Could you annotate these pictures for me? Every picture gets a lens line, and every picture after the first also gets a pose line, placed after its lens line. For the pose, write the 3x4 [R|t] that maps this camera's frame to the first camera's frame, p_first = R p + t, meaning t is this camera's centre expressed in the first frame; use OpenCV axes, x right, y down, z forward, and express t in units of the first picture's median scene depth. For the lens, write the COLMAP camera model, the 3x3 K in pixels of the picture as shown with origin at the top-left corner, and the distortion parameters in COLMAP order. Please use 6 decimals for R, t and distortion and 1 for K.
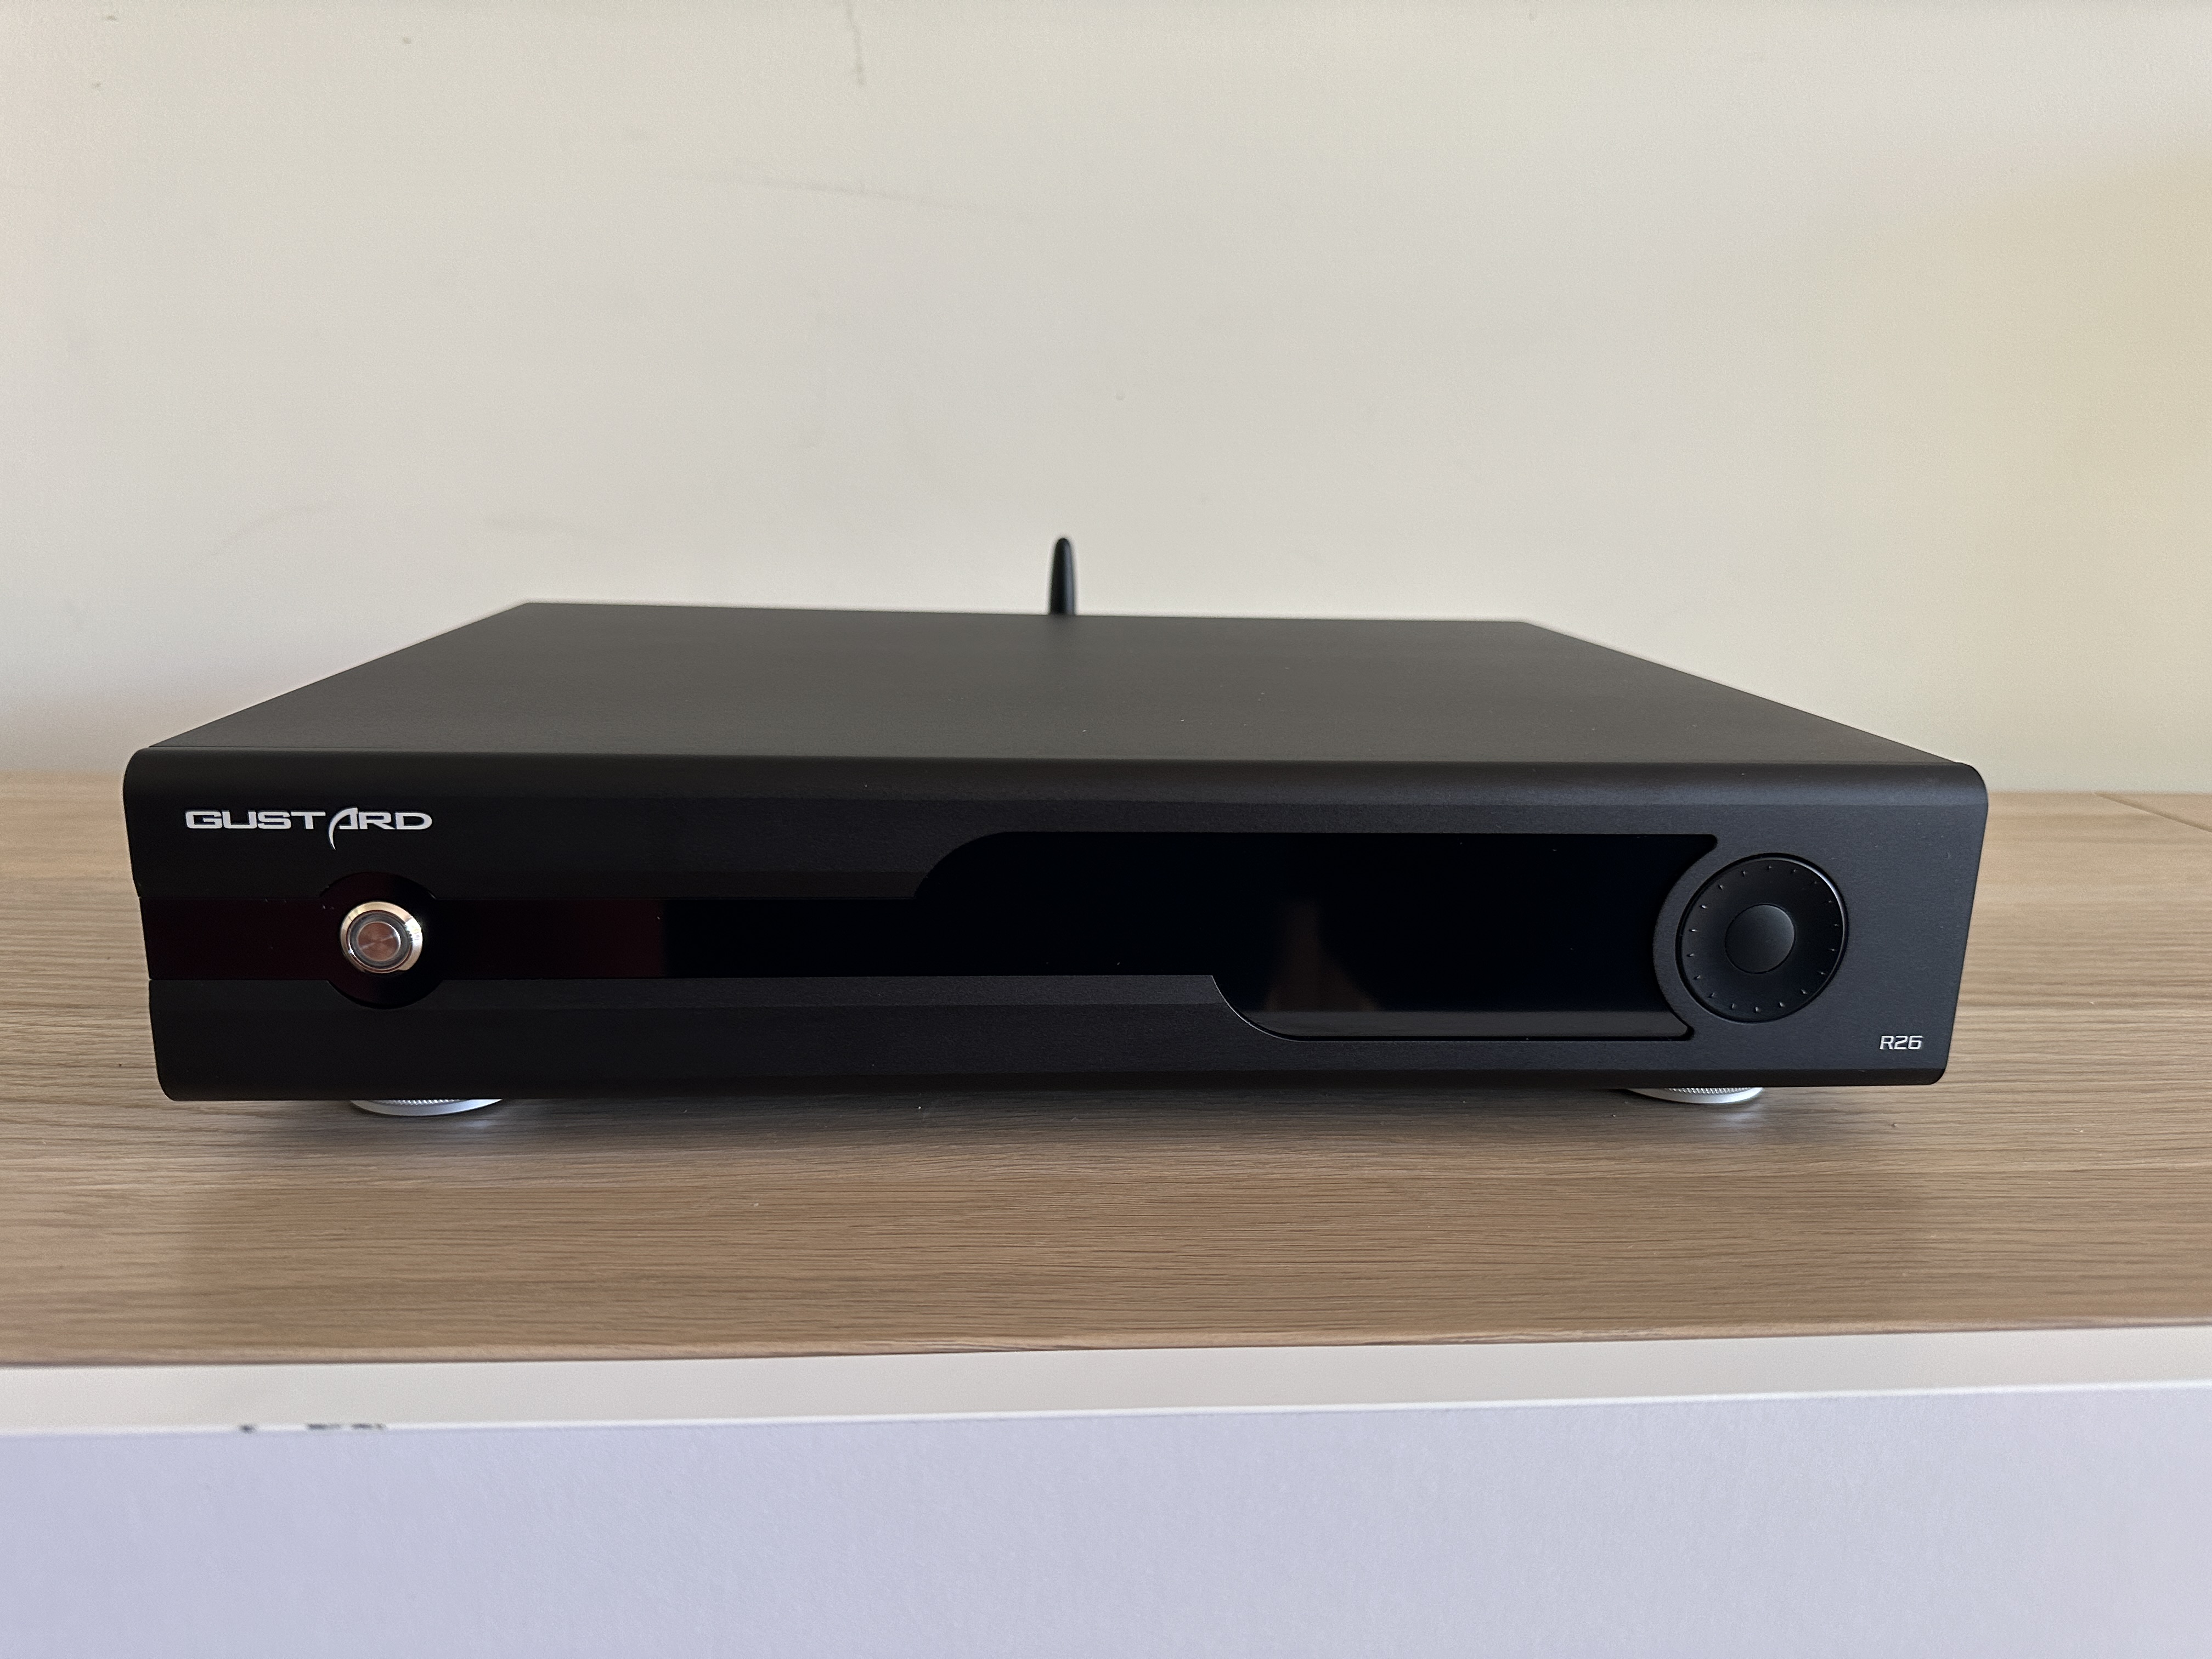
lens RADIAL K [[1549.3, 0, 1107.4], [0, 1549.3, 829.8], [0, 0, 1]] dist [-0.011253, -0.008631]
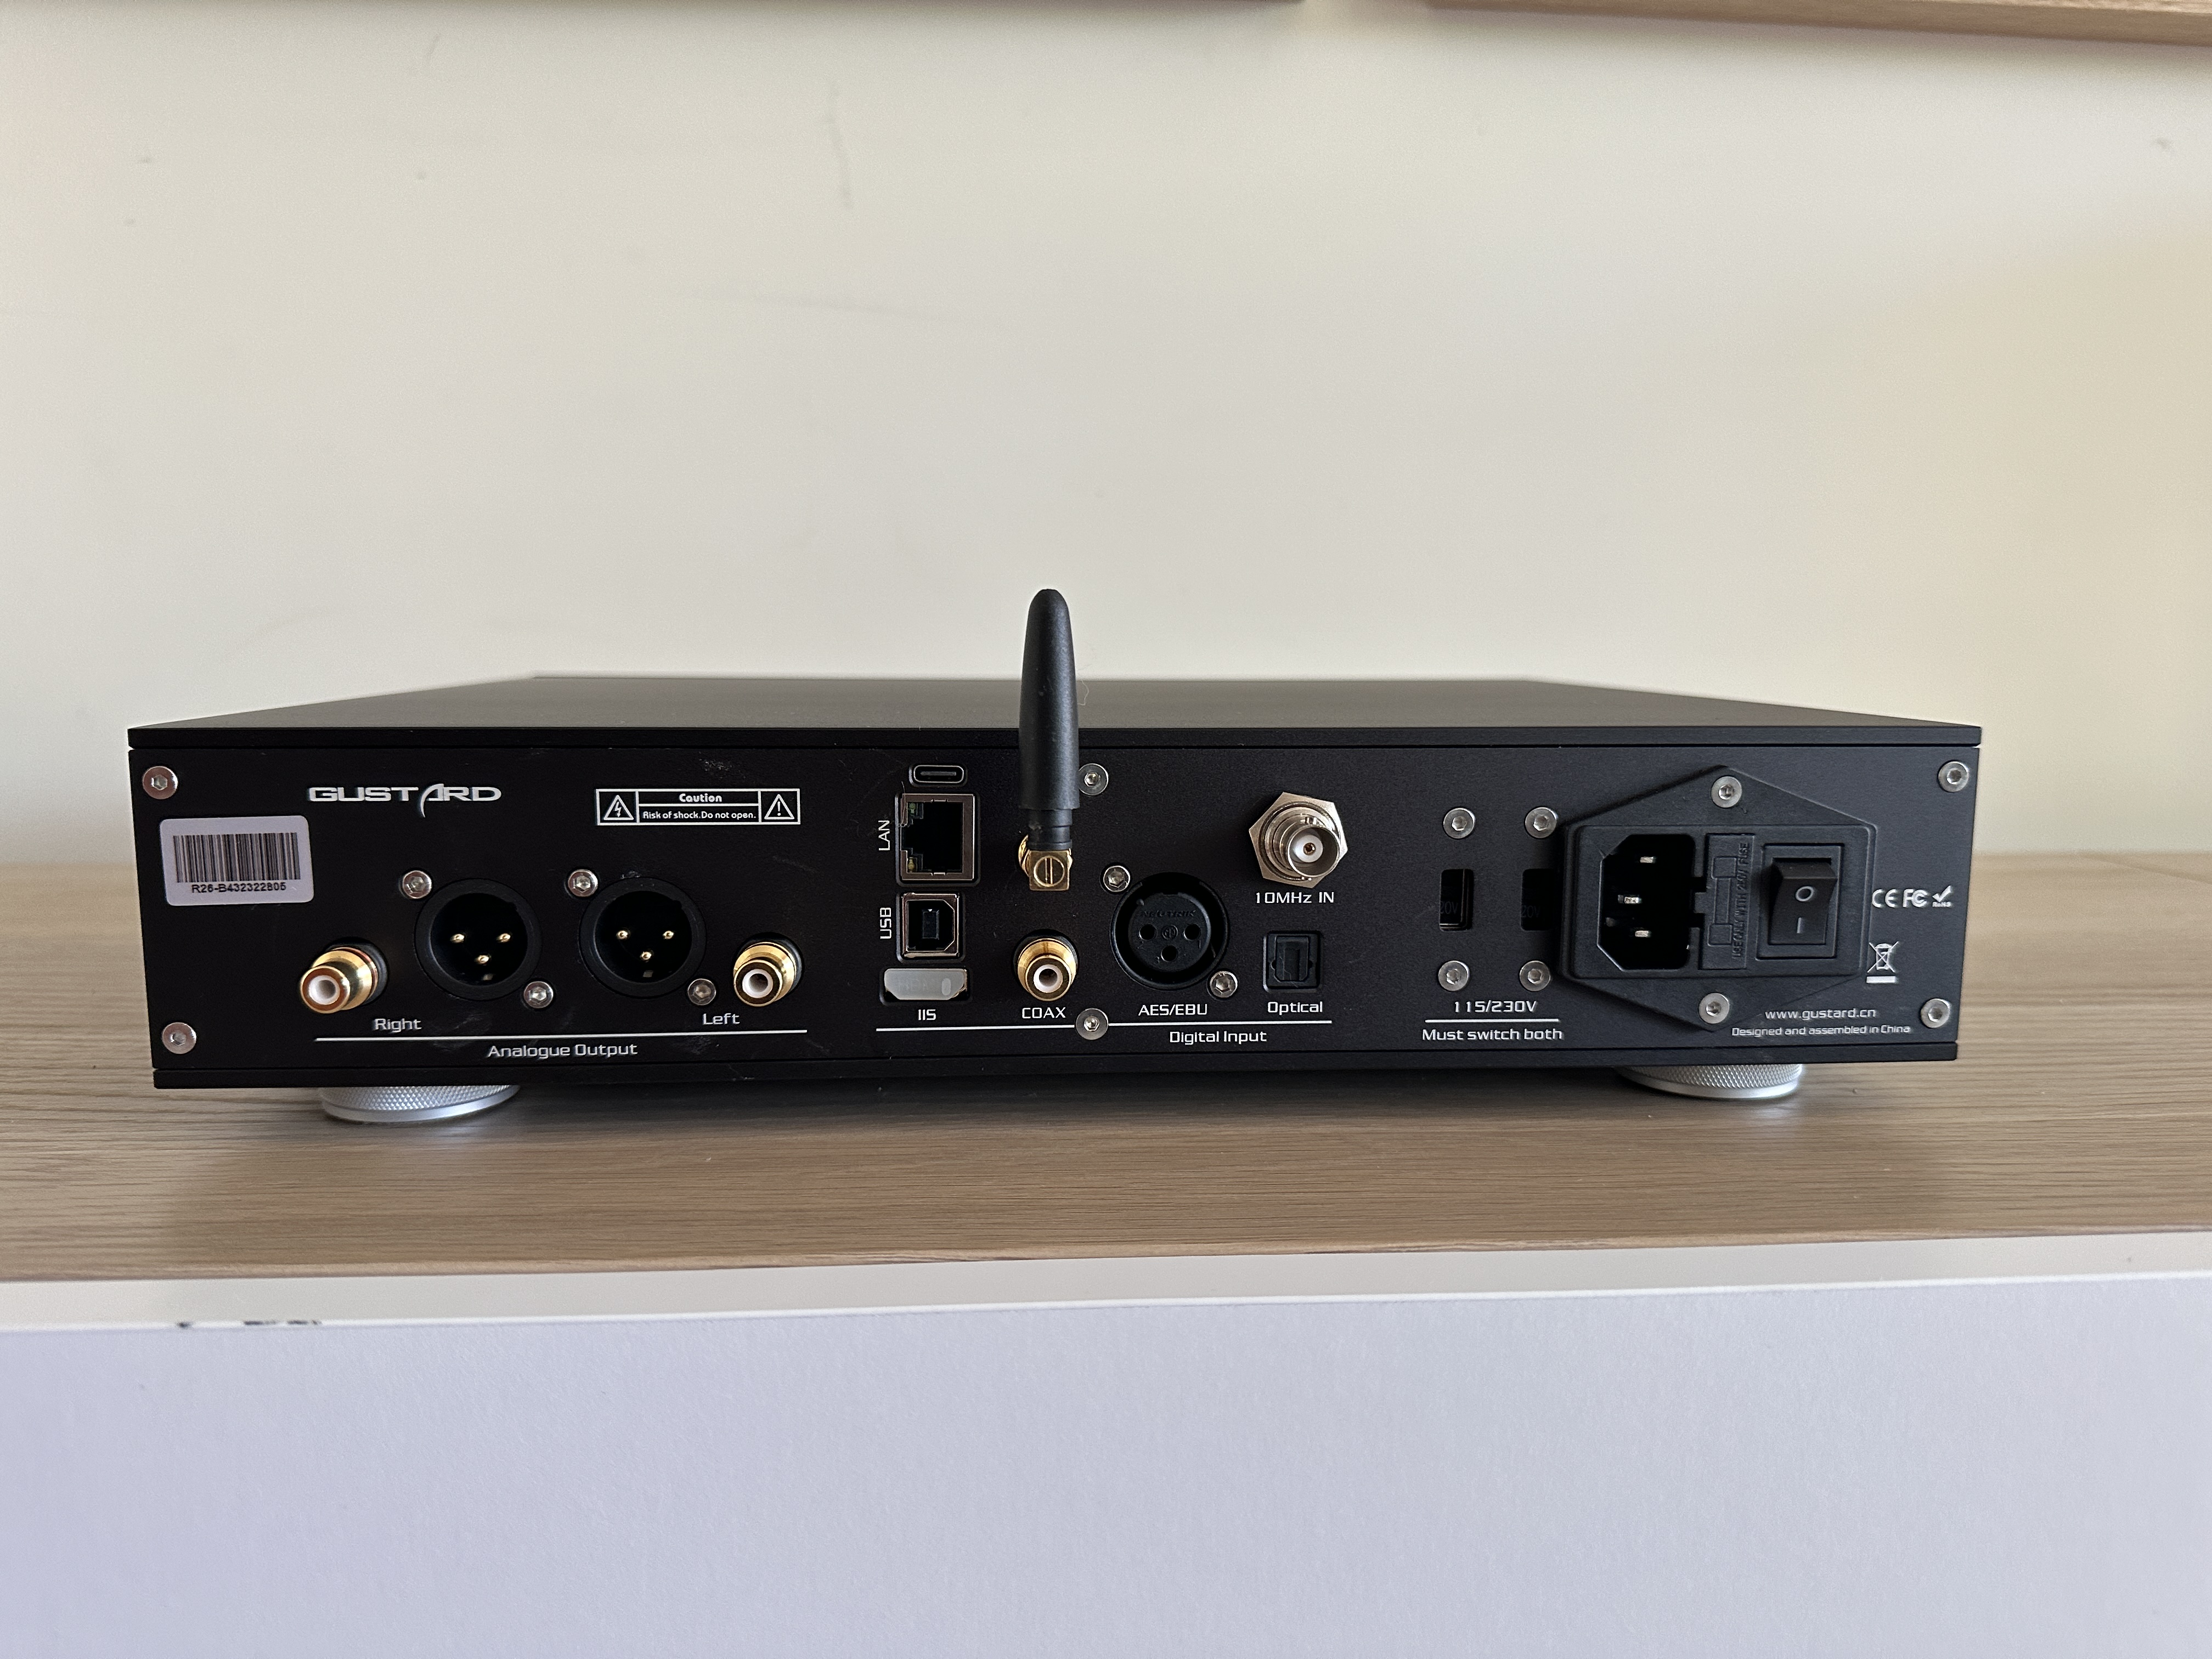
lens RADIAL K [[1549.3, 0, 1106.0], [0, 1549.3, 830.3], [0, 0, 1]] dist [-0.011253, -0.008631]
pose [[0.999733, -0.021073, -0.009472, 0.052277], [0.019931, 0.993978, -0.107750, 0.165242], [0.011686, 0.107533, 0.994133, -0.023844]]
